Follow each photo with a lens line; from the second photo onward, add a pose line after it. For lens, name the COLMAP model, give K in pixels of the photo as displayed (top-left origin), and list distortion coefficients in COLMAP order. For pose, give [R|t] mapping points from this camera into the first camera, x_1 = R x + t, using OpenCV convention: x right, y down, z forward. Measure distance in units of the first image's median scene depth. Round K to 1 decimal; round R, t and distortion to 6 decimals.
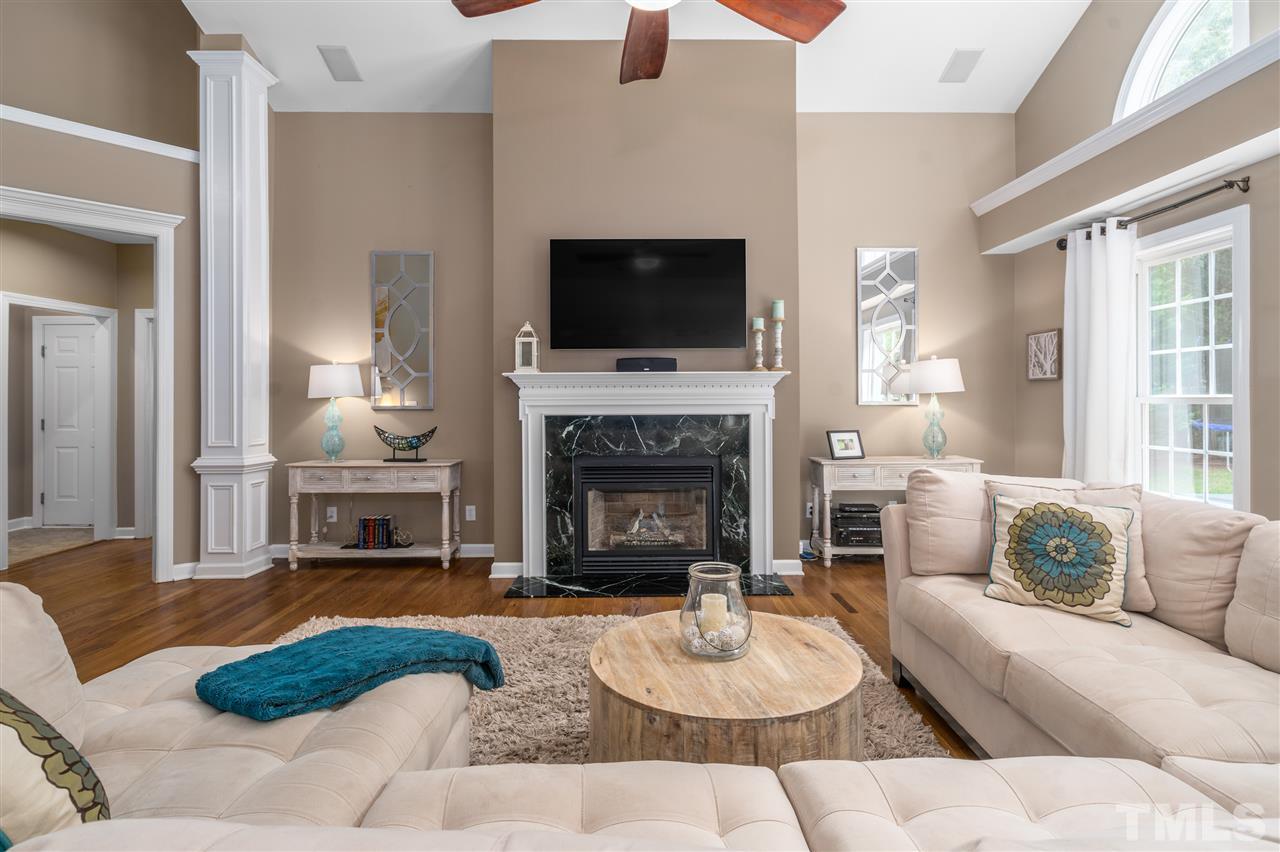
lens RADIAL K [[636.2, 0, 641.7], [0, 636.2, 396.0], [0, 0, 1]] dist [0.000761, 0.000310]
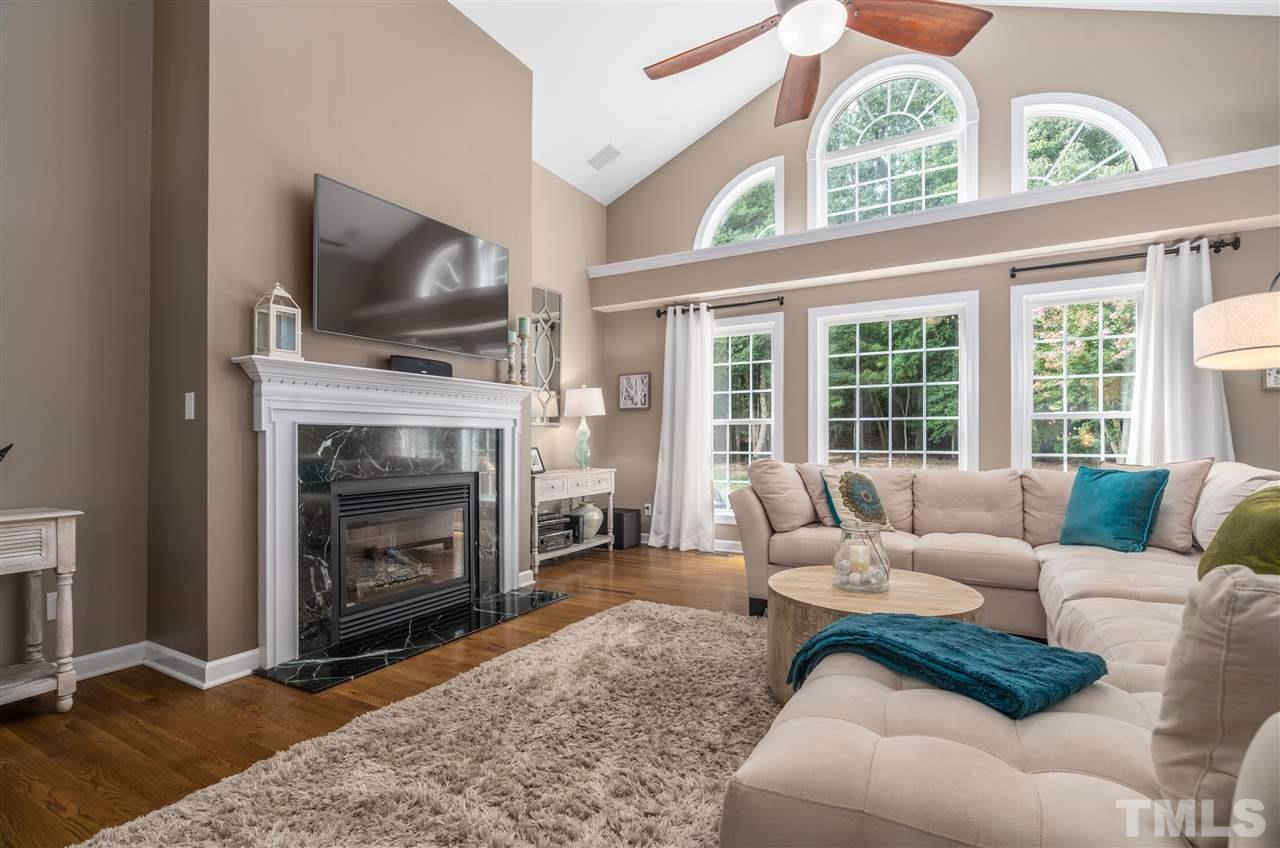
lens RADIAL K [[601.4, 0, 639.3], [0, 601.4, 440.4], [0, 0, 1]] dist [-0.001086, 0.000066]
pose [[0.512436, 0.002512, 0.858722, -0.518791], [-0.003001, 0.999995, -0.001134, 0.047442], [-0.858720, -0.001996, 0.512441, 0.348002]]
